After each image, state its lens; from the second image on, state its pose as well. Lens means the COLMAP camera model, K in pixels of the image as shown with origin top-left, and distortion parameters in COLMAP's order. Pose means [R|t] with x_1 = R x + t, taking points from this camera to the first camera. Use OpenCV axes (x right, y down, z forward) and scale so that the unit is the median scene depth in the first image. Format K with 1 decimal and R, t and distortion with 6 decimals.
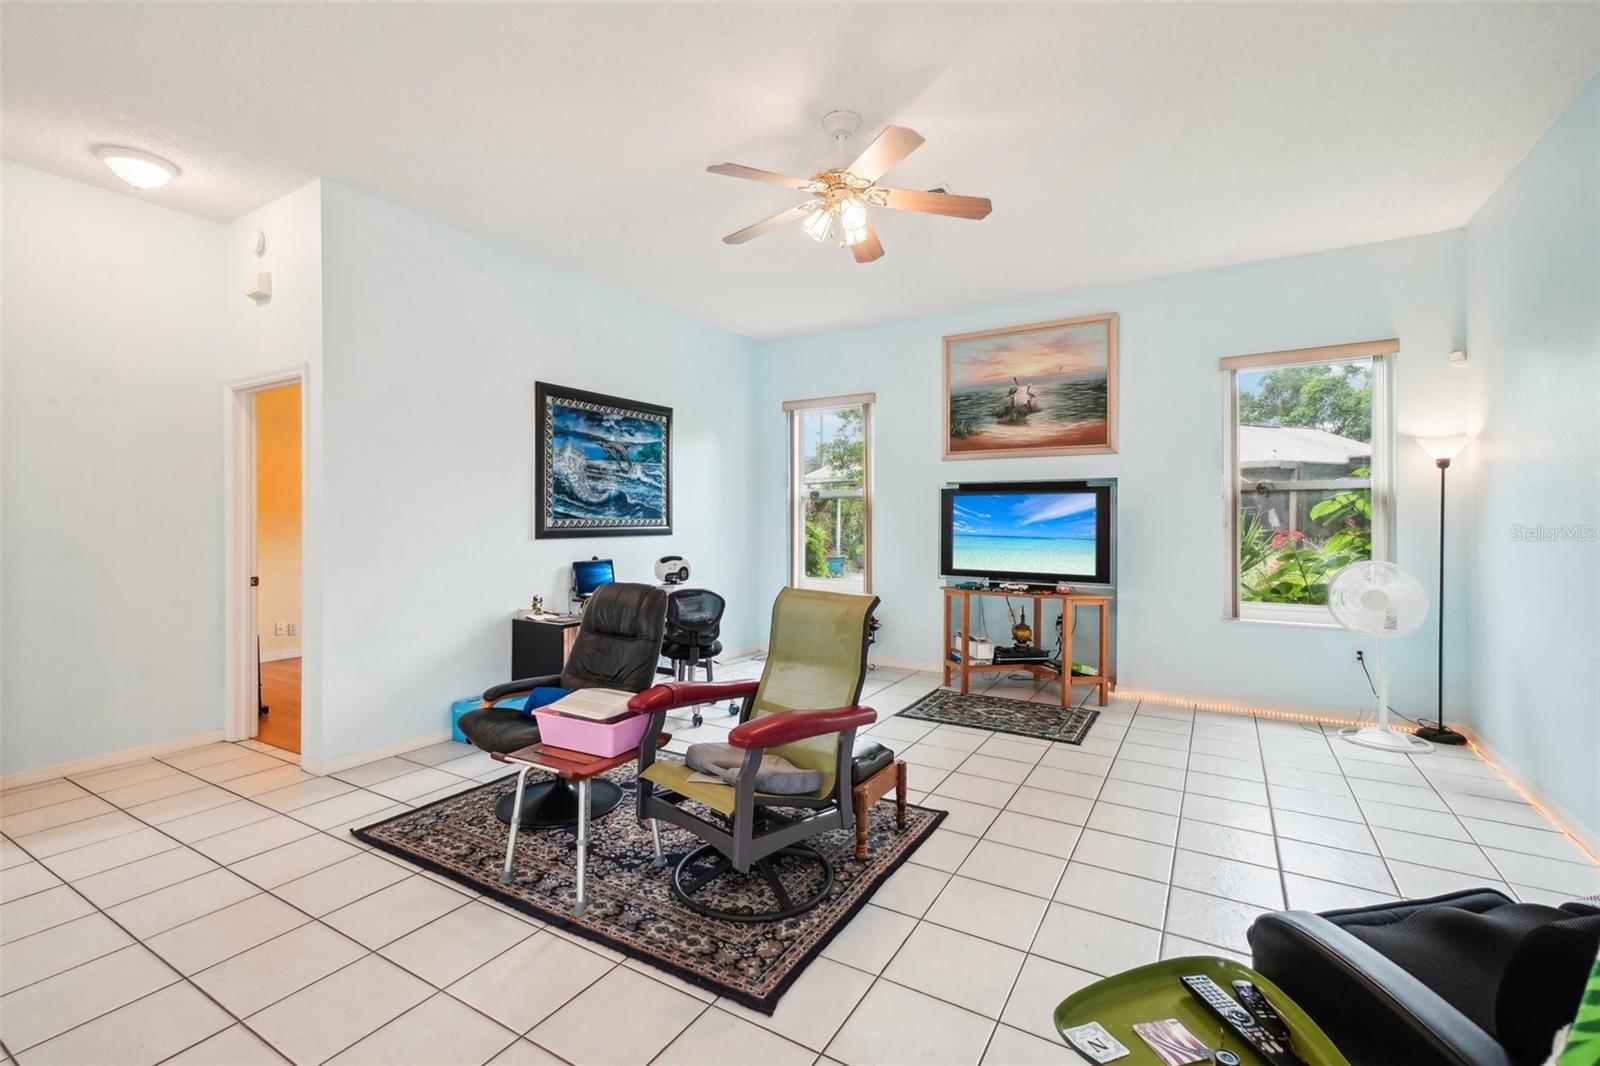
lens RADIAL K [[705.5, 0, 794.9], [0, 705.5, 513.8], [0, 0, 1]] dist [0.010450, -0.000189]
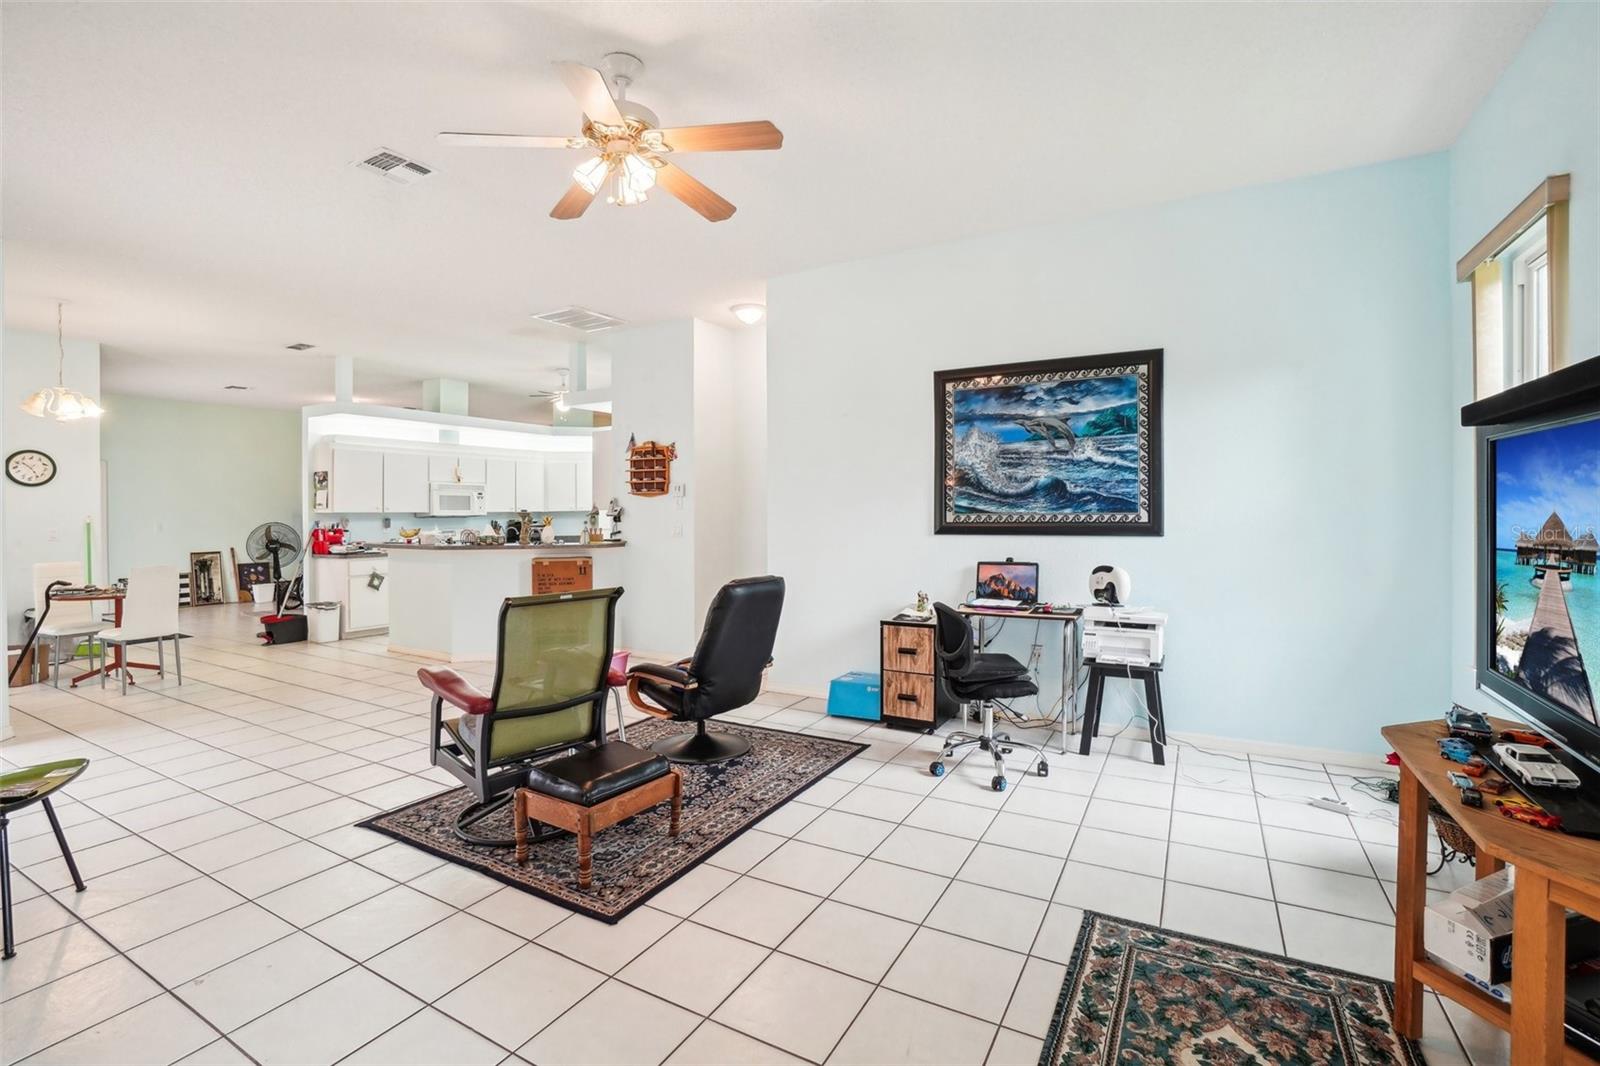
lens RADIAL K [[737.0, 0, 792.8], [0, 737.0, 510.6], [0, 0, 1]] dist [-0.061020, 0.022897]
pose [[0.012483, -0.003919, -0.999914, 0.573216], [0.012326, 0.999917, -0.003765, 0.004289], [0.999846, -0.012278, 0.012530, 0.707204]]
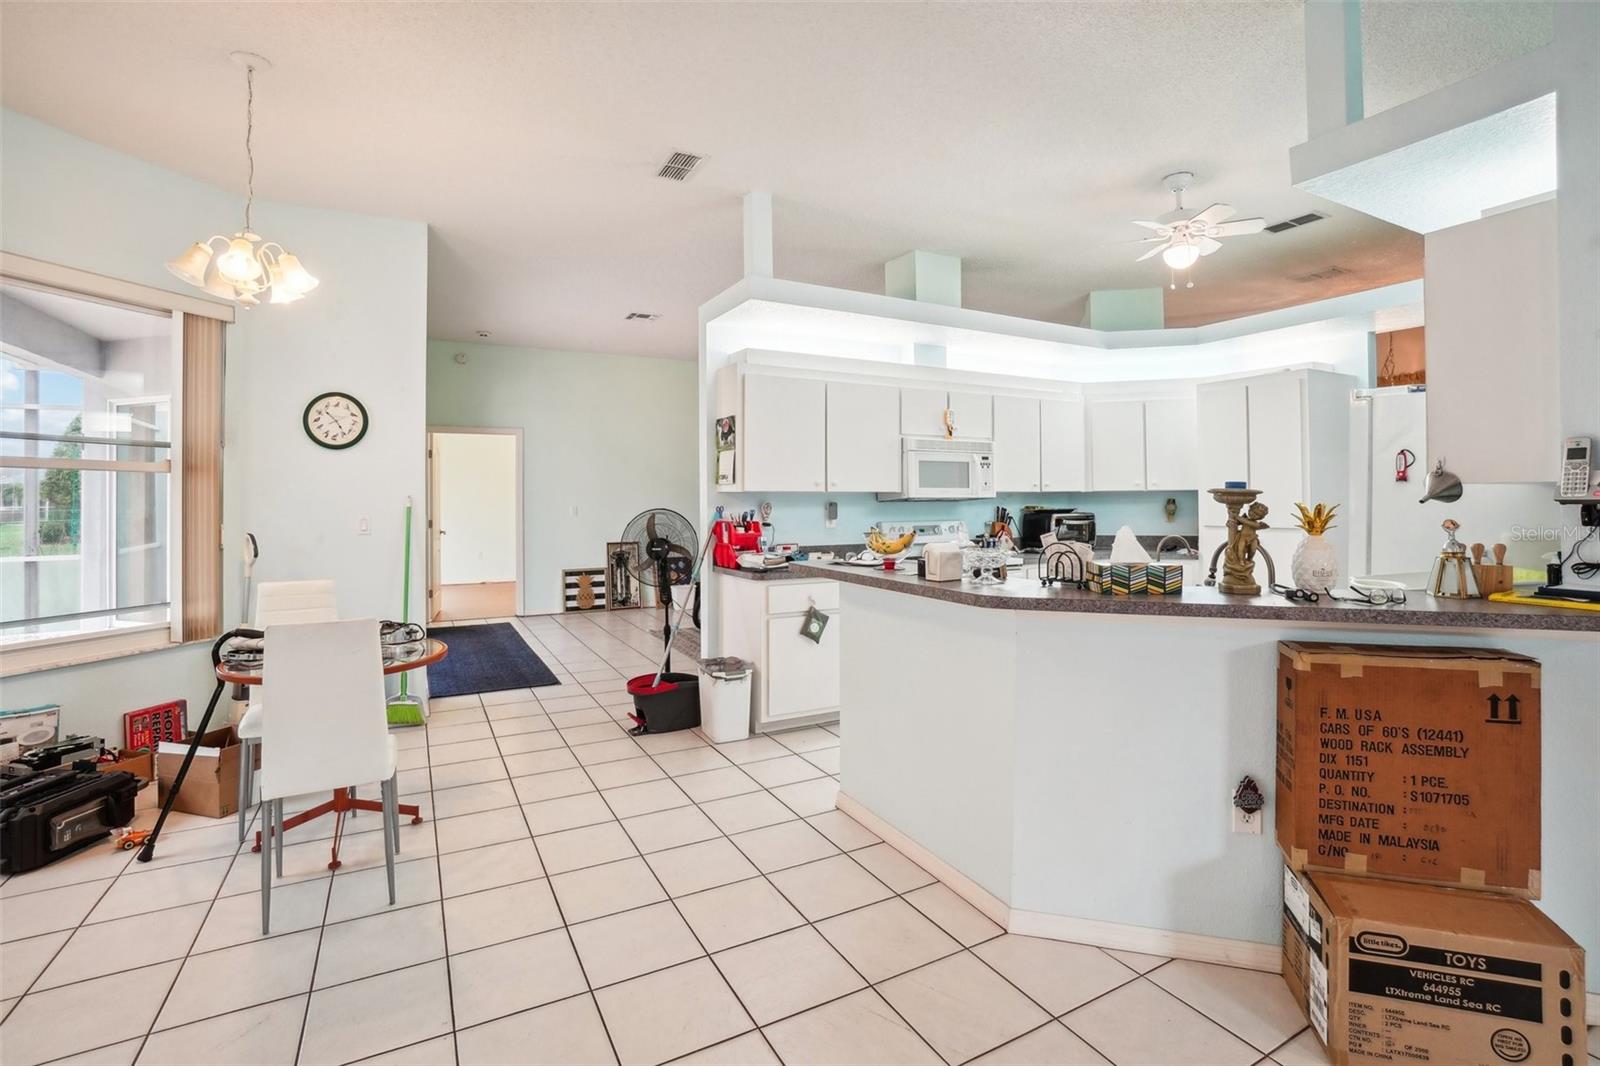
lens RADIAL K [[737.0, 0, 792.8], [0, 737.0, 510.6], [0, 0, 1]] dist [-0.061020, 0.022897]
pose [[-0.515116, 0.017023, -0.856952, -0.250953], [0.006848, 0.999853, 0.015745, -0.000459], [0.857093, 0.002243, -0.515156, 0.247123]]
